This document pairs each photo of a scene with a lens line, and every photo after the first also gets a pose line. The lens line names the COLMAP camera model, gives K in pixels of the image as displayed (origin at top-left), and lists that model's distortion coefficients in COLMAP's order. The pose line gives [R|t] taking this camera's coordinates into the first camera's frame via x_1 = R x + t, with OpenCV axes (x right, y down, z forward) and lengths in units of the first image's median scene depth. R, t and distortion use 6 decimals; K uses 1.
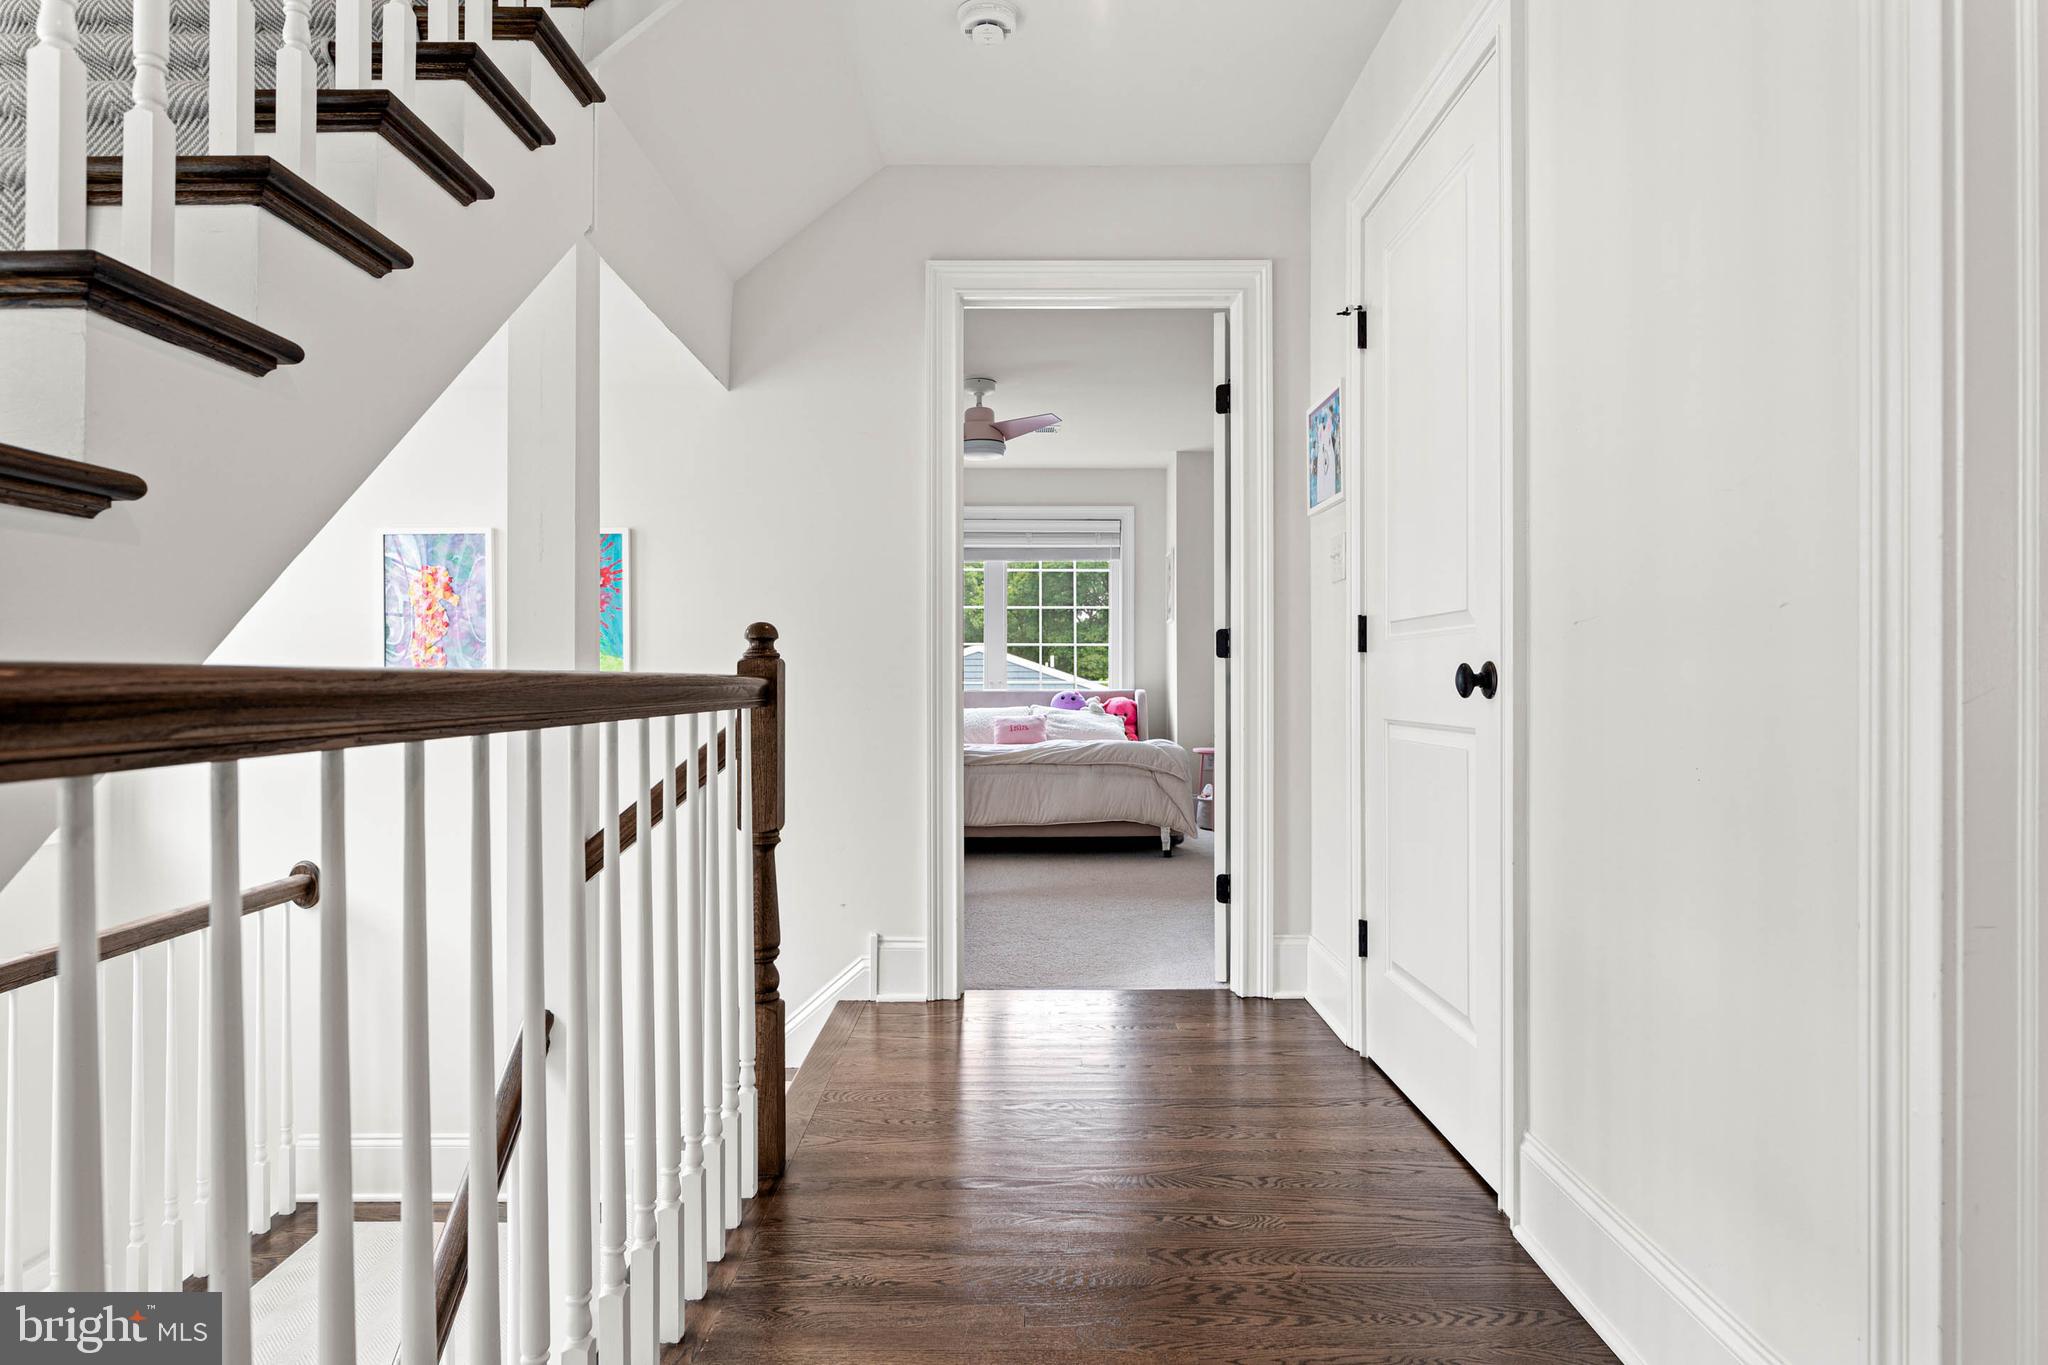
lens RADIAL K [[1181.6, 0, 1020.1], [0, 1181.6, 681.5], [0, 0, 1]] dist [-0.007122, 0.000759]
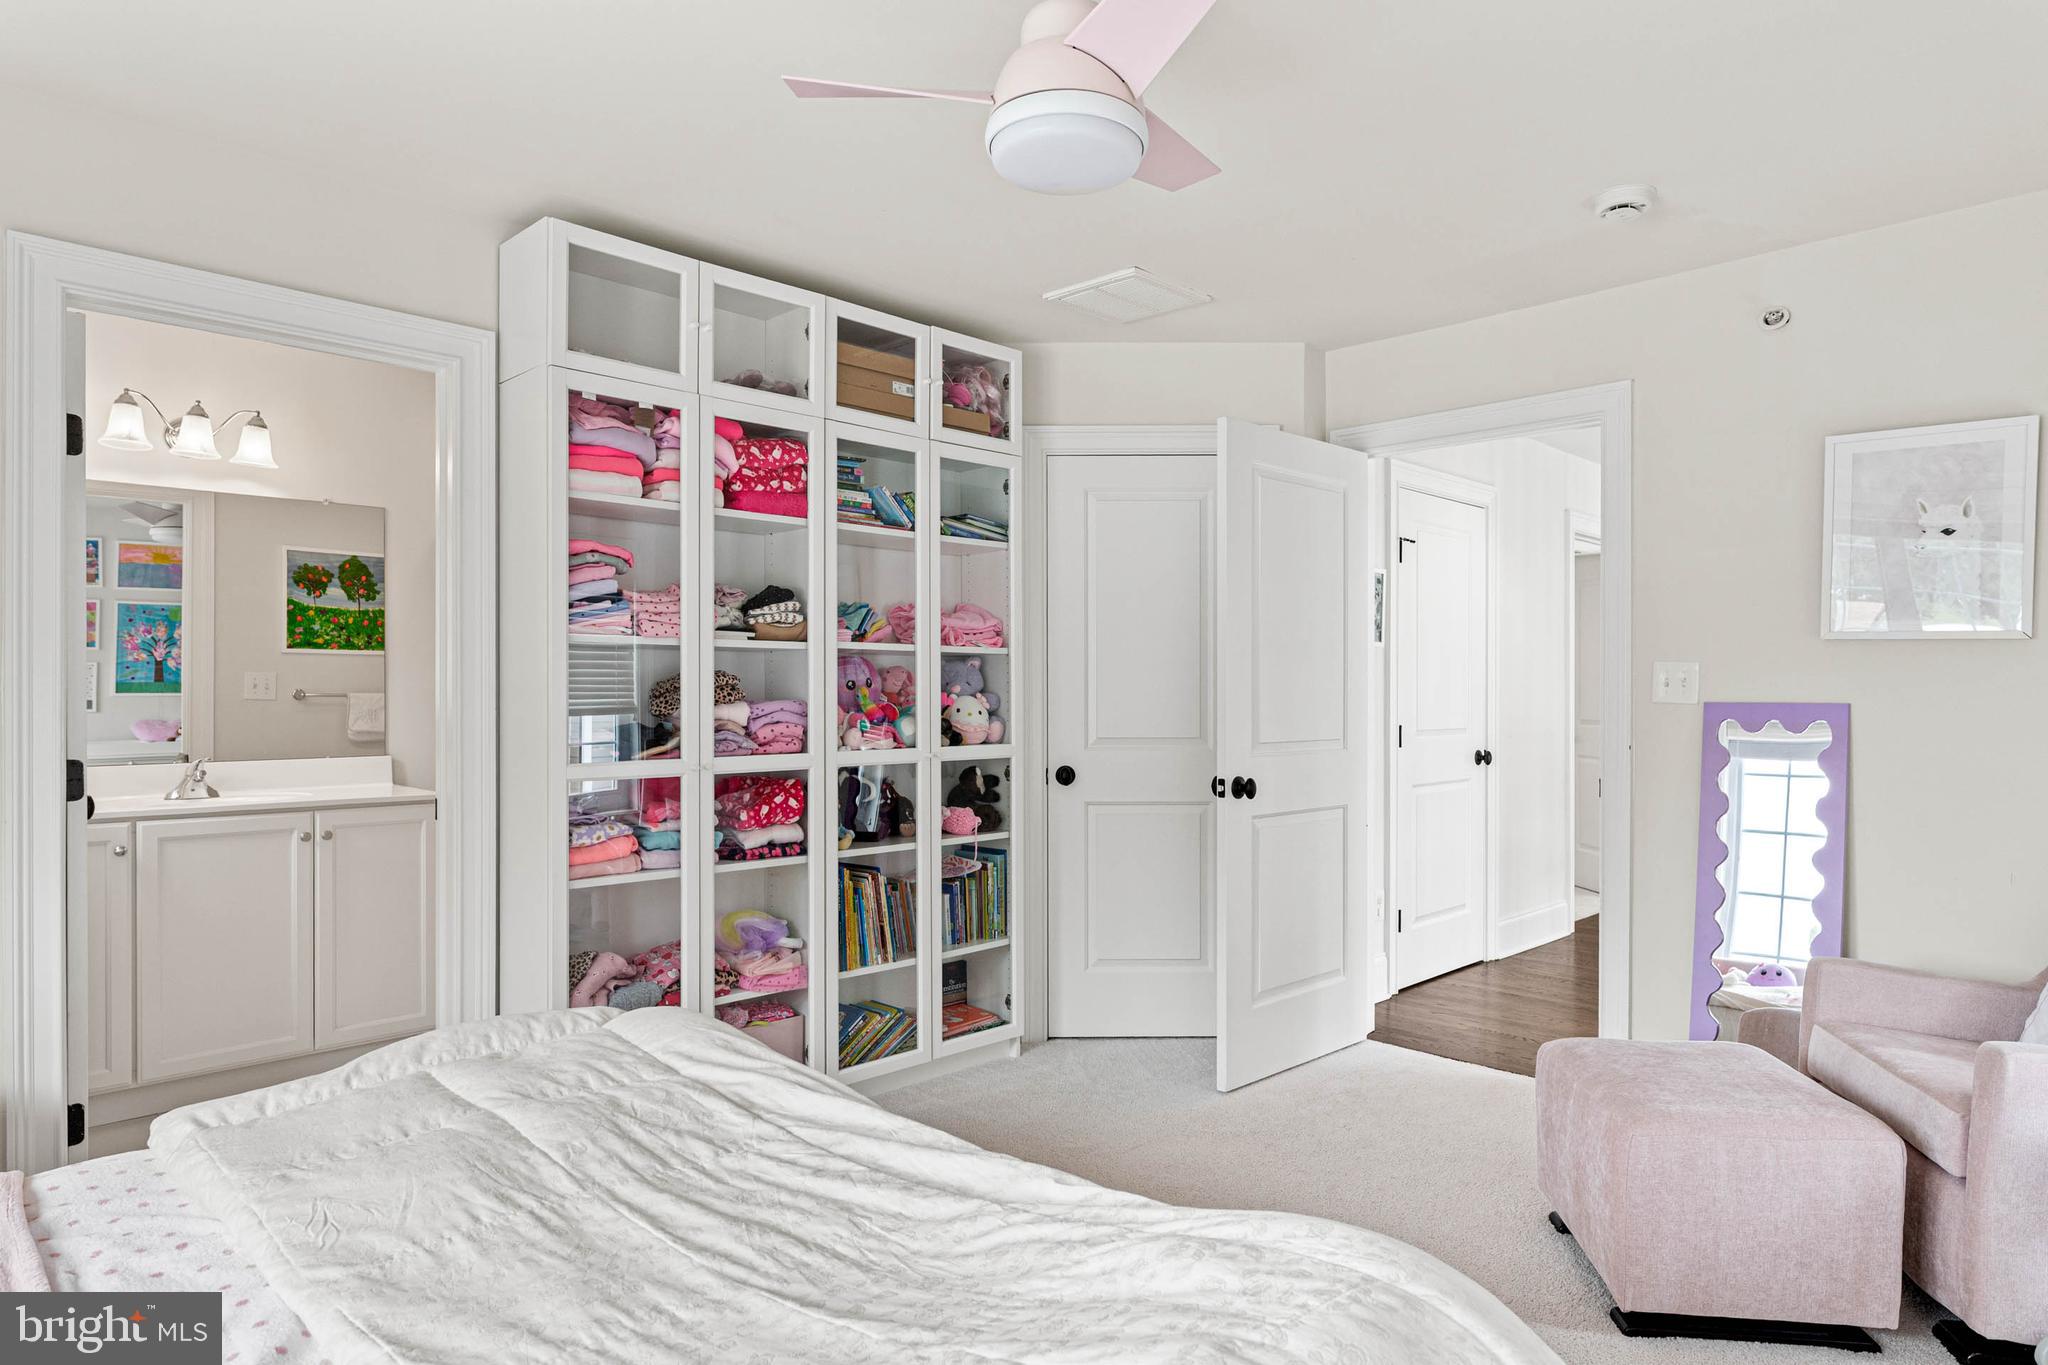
lens RADIAL K [[1181.6, 0, 1024.9], [0, 1181.6, 687.7], [0, 0, 1]] dist [-0.007122, 0.000759]
pose [[-0.702863, 0.003705, 0.711315, -0.731632], [-0.001178, 0.999979, -0.006373, -0.137085], [-0.711324, -0.005317, -0.702844, 3.592241]]
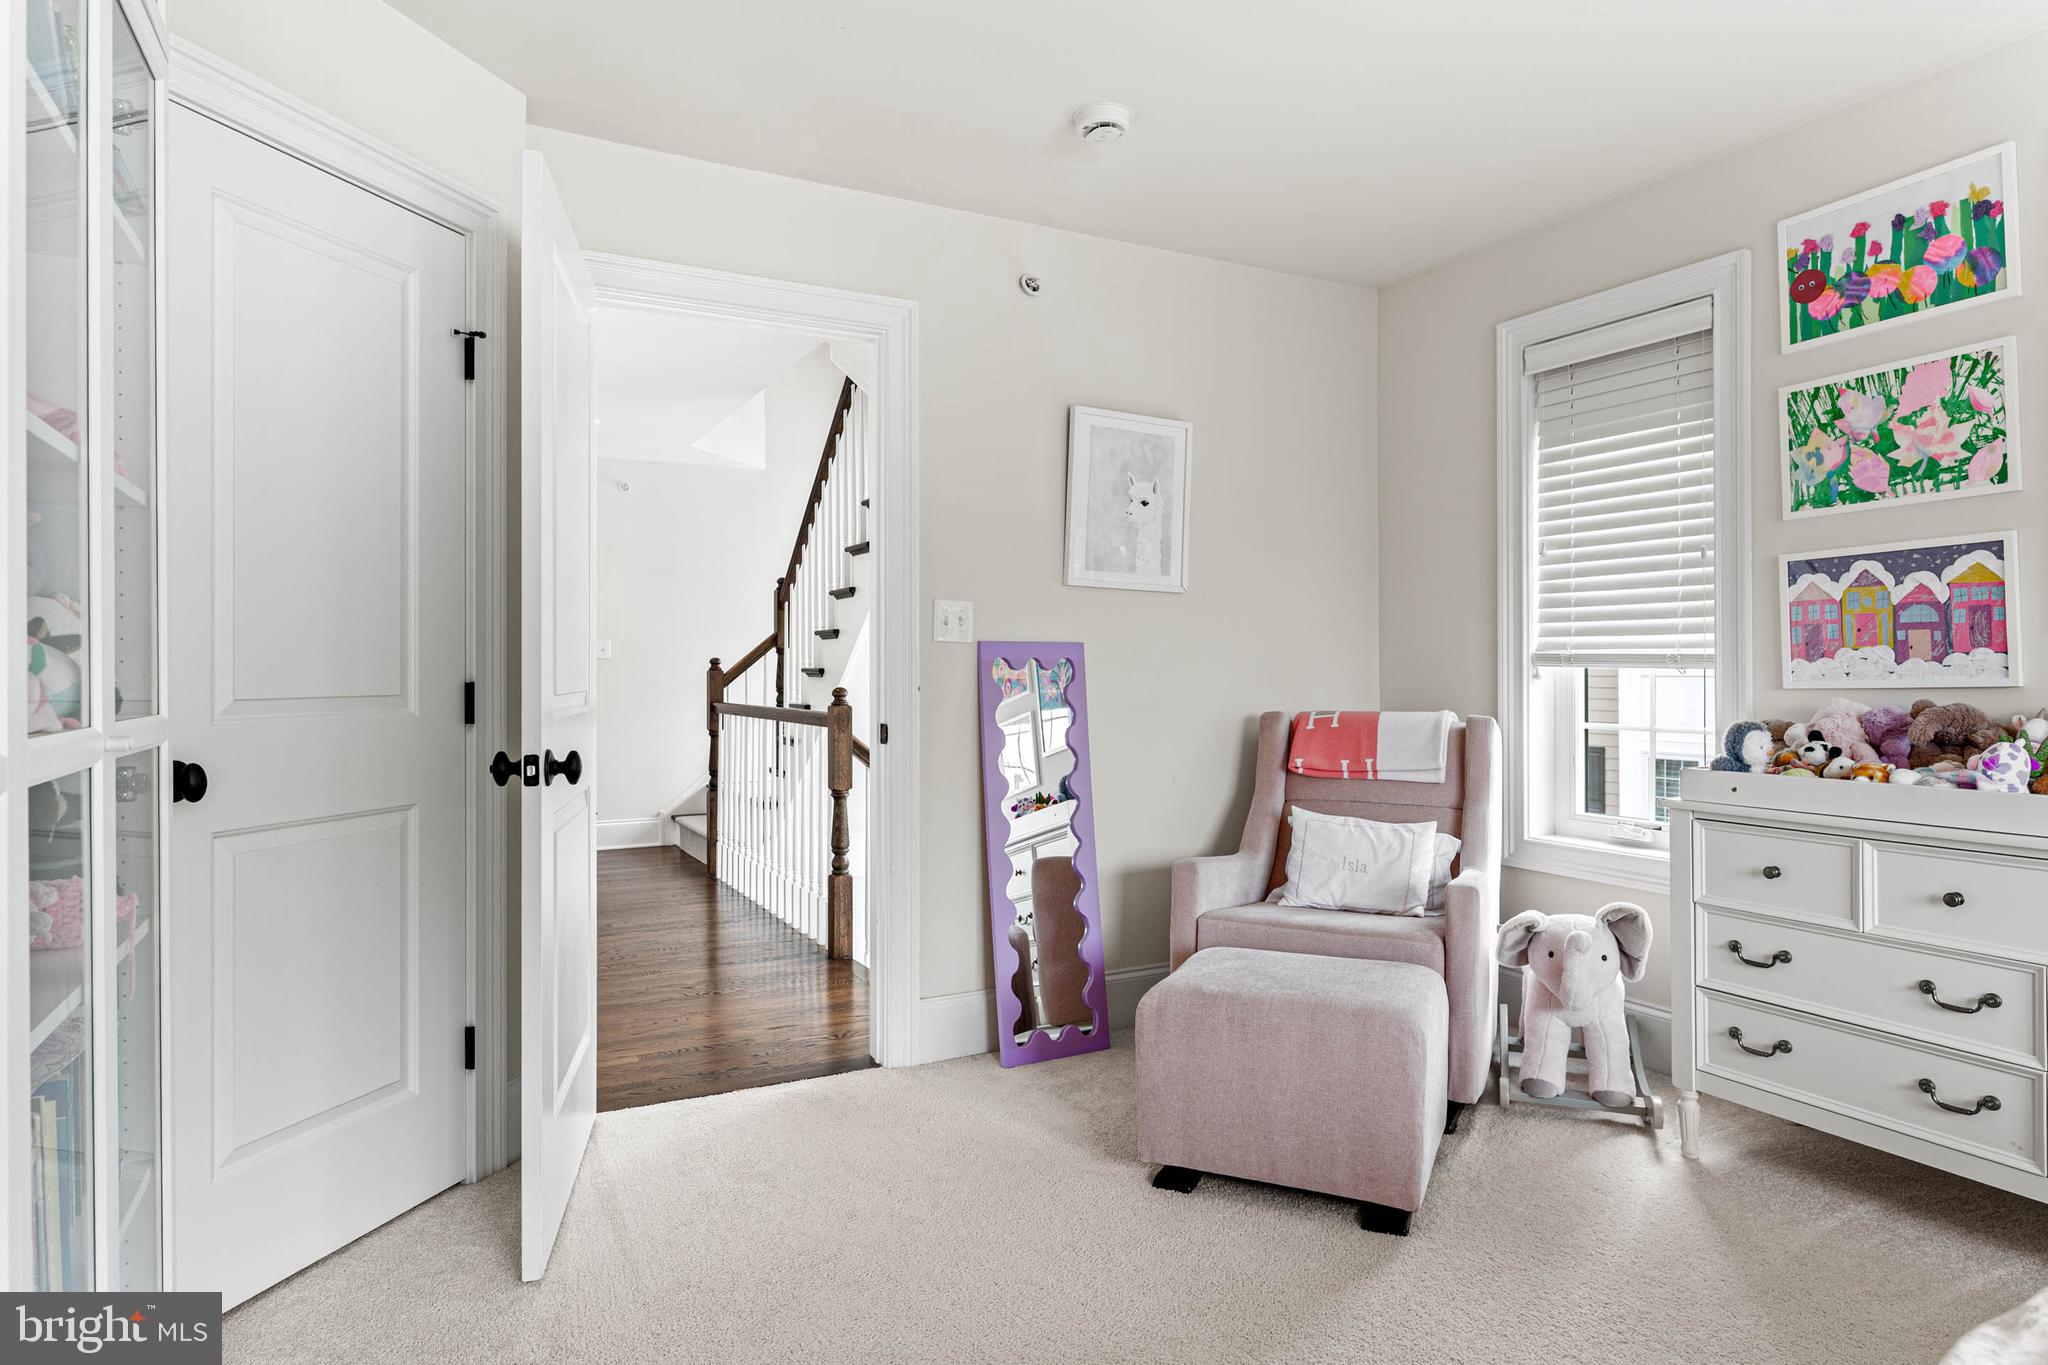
lens RADIAL K [[1181.6, 0, 1017.8], [0, 1181.6, 669.9], [0, 0, 1]] dist [-0.007122, 0.000759]
pose [[-0.887111, 0.000779, -0.461555, 0.494400], [0.000411, 1.000000, 0.000898, -0.090071], [0.461555, 0.000607, -0.887111, 3.262858]]
